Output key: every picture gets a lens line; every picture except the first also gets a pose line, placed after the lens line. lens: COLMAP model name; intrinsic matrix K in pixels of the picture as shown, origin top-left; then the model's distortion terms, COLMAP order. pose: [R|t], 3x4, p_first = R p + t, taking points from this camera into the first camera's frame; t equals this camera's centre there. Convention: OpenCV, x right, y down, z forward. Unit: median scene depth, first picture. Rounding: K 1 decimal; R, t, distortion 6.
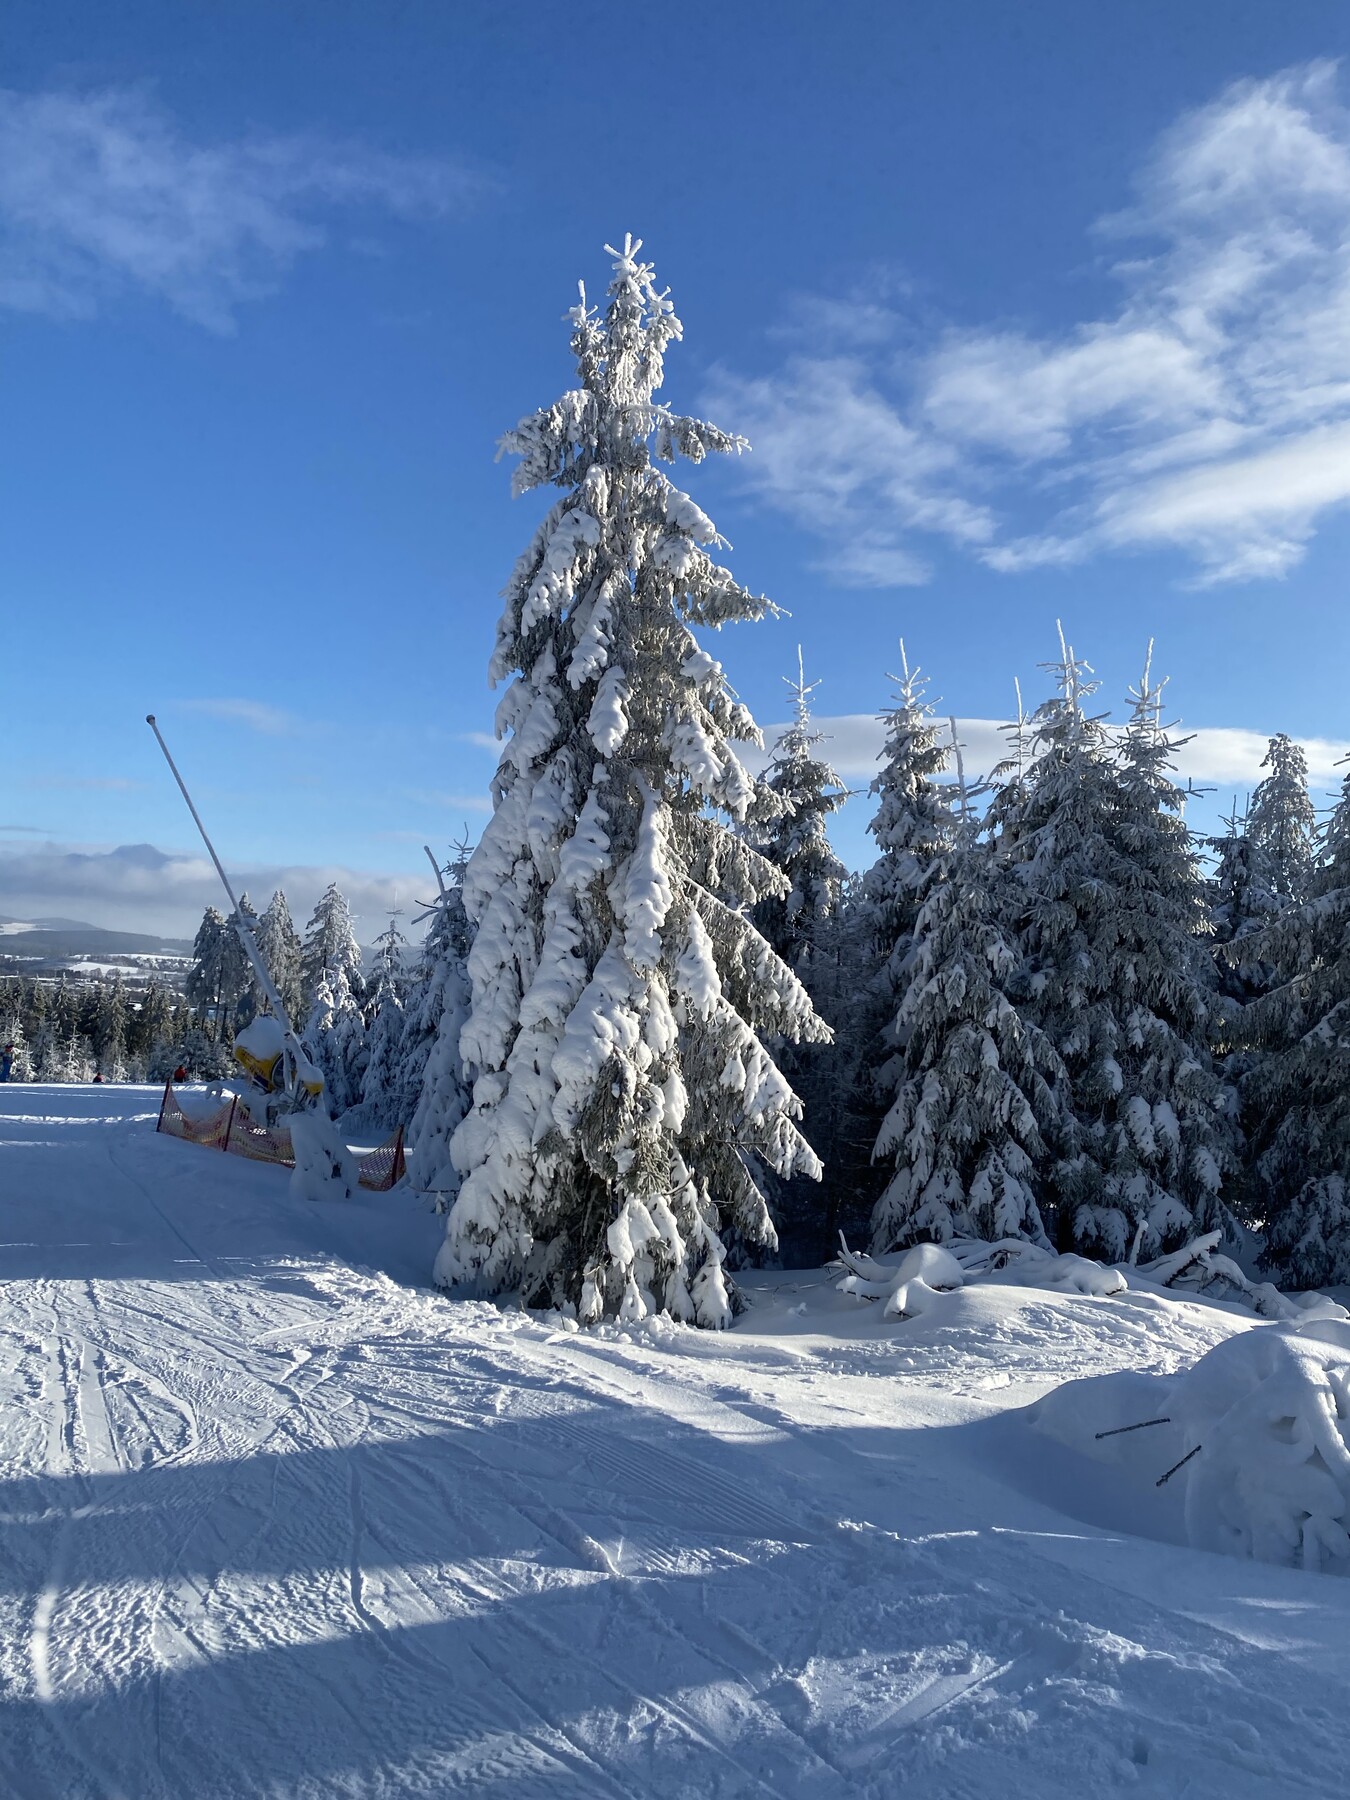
lens RADIAL K [[1276.1, 0, 674.9], [0, 1276.1, 884.3], [0, 0, 1]] dist [0.076642, -0.001170]
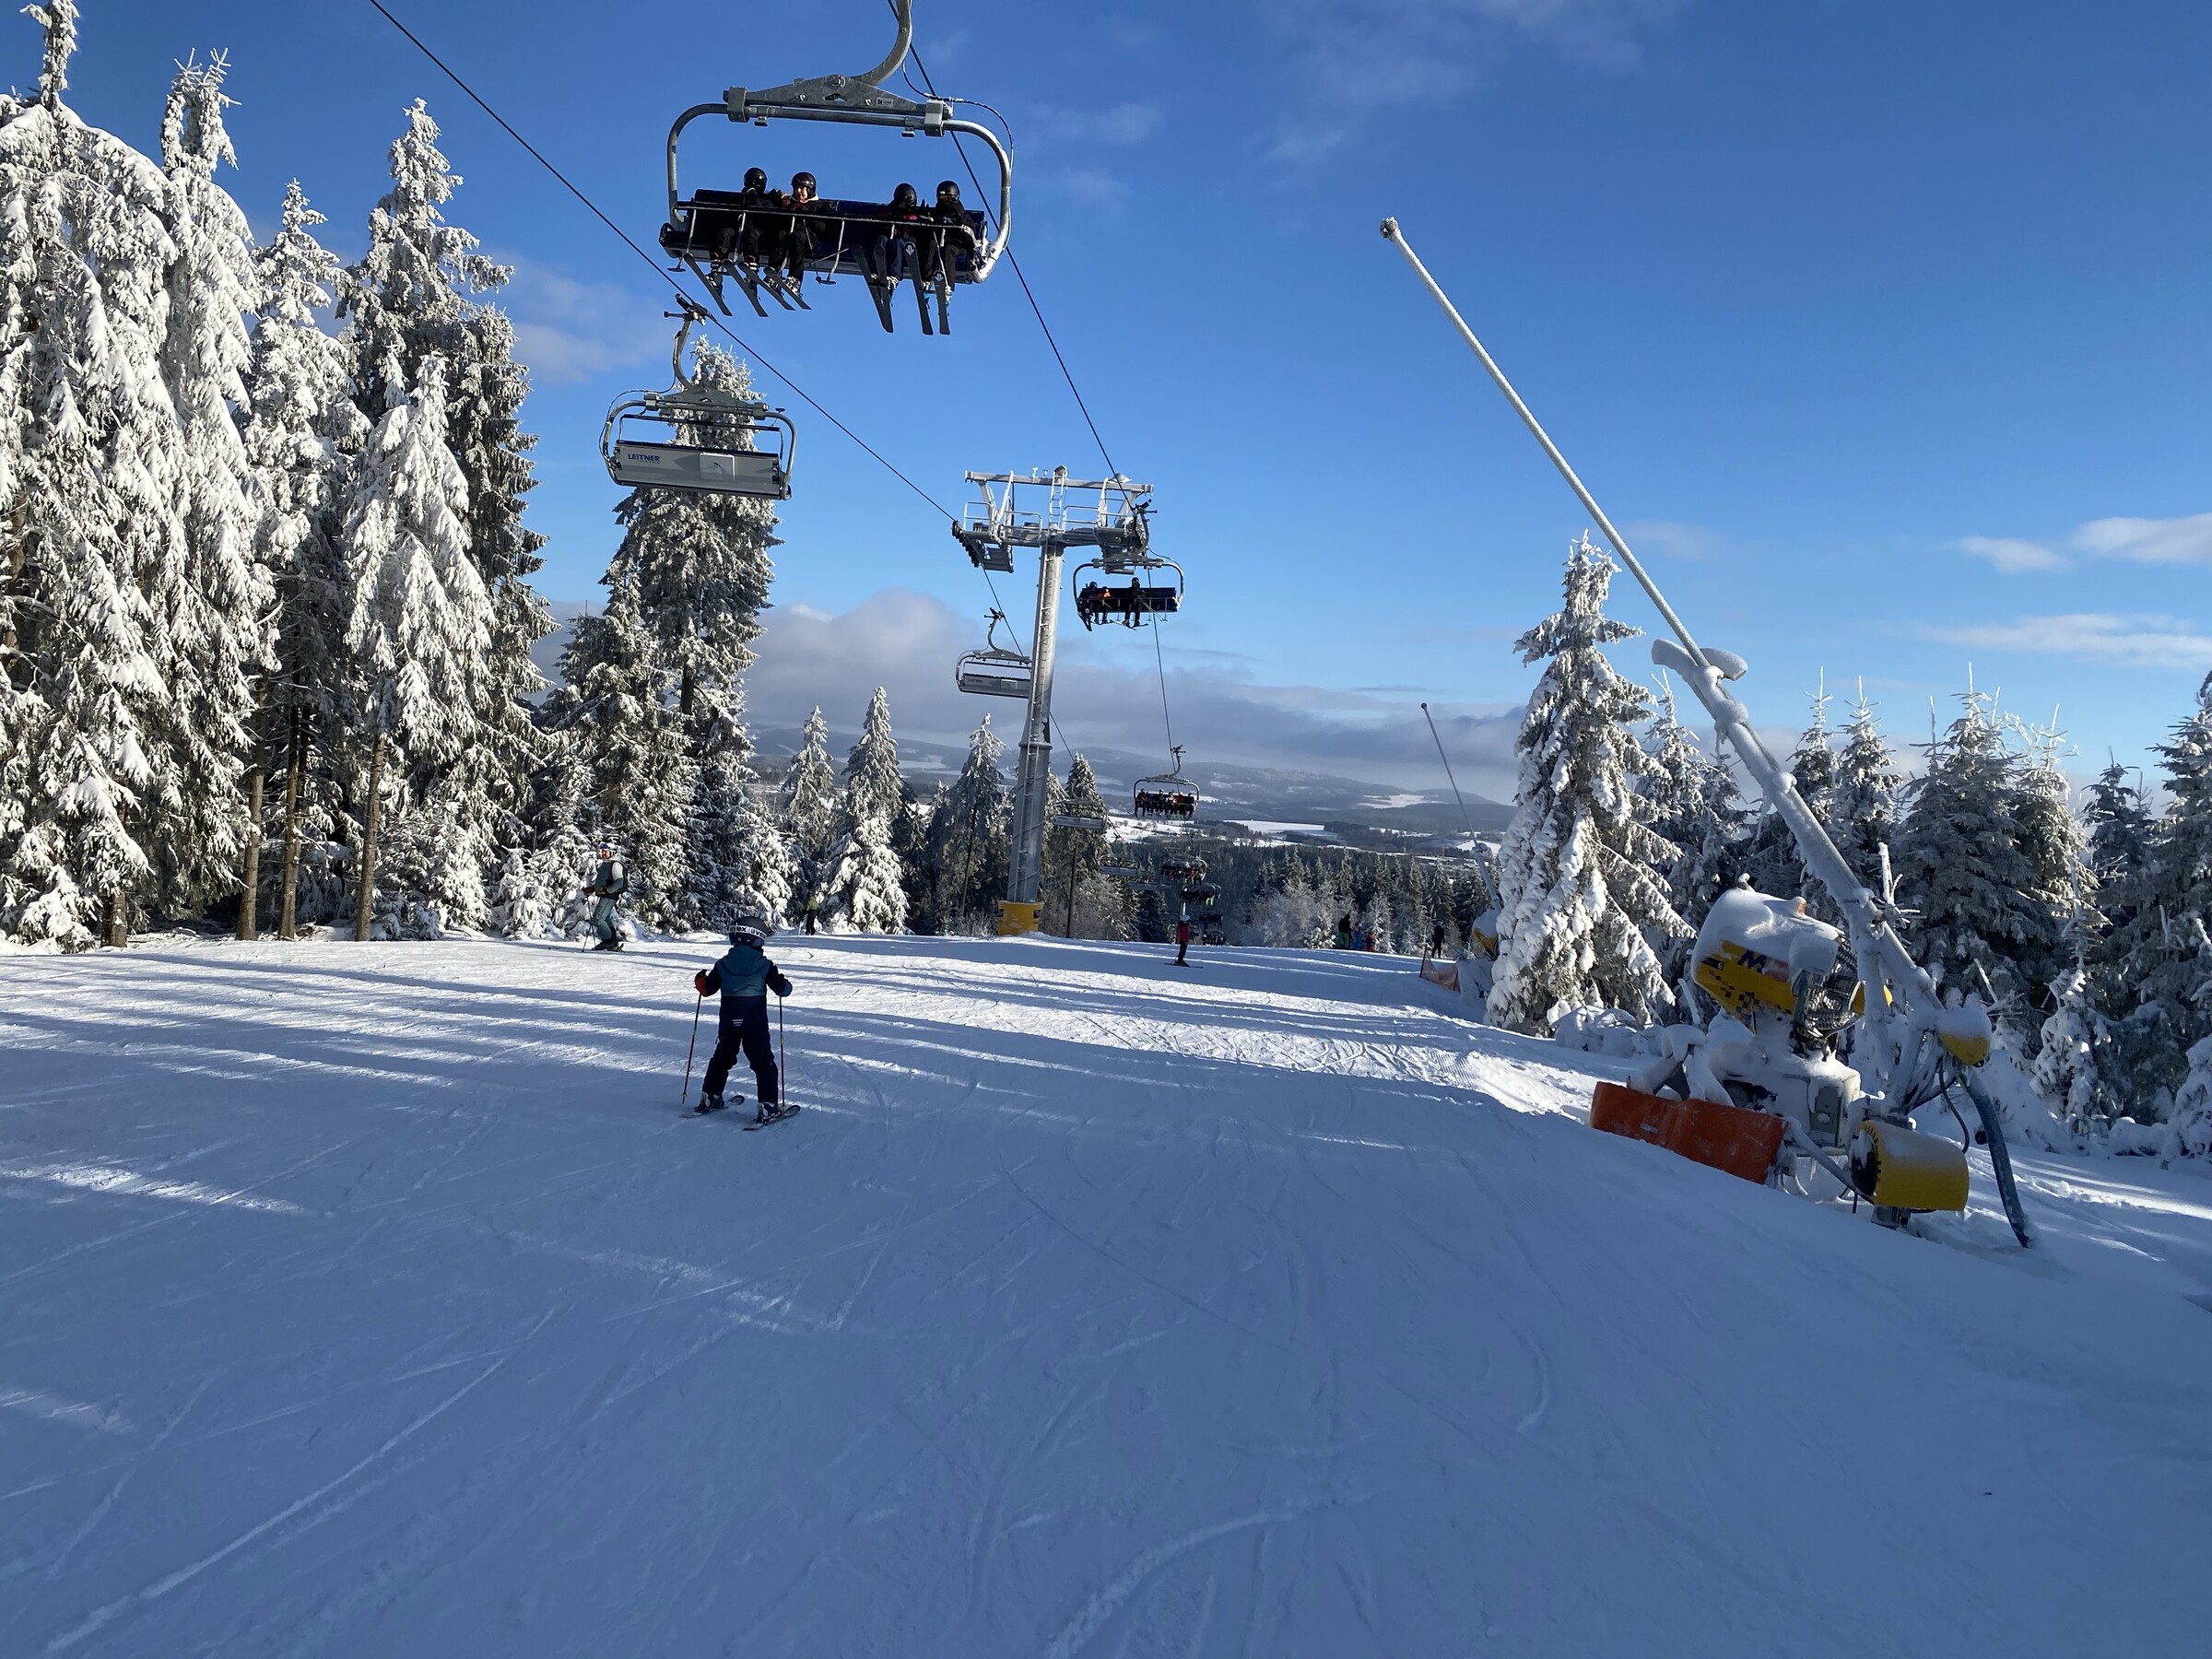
lens RADIAL K [[1568.2, 0, 1102.9], [0, 1568.2, 822.7], [0, 0, 1]] dist [0.076642, -0.001170]
pose [[0.791466, 0.015141, -0.611026, 0.945030], [0.013256, 0.999033, 0.041926, -0.171707], [0.611070, -0.041283, 0.790499, -1.523035]]
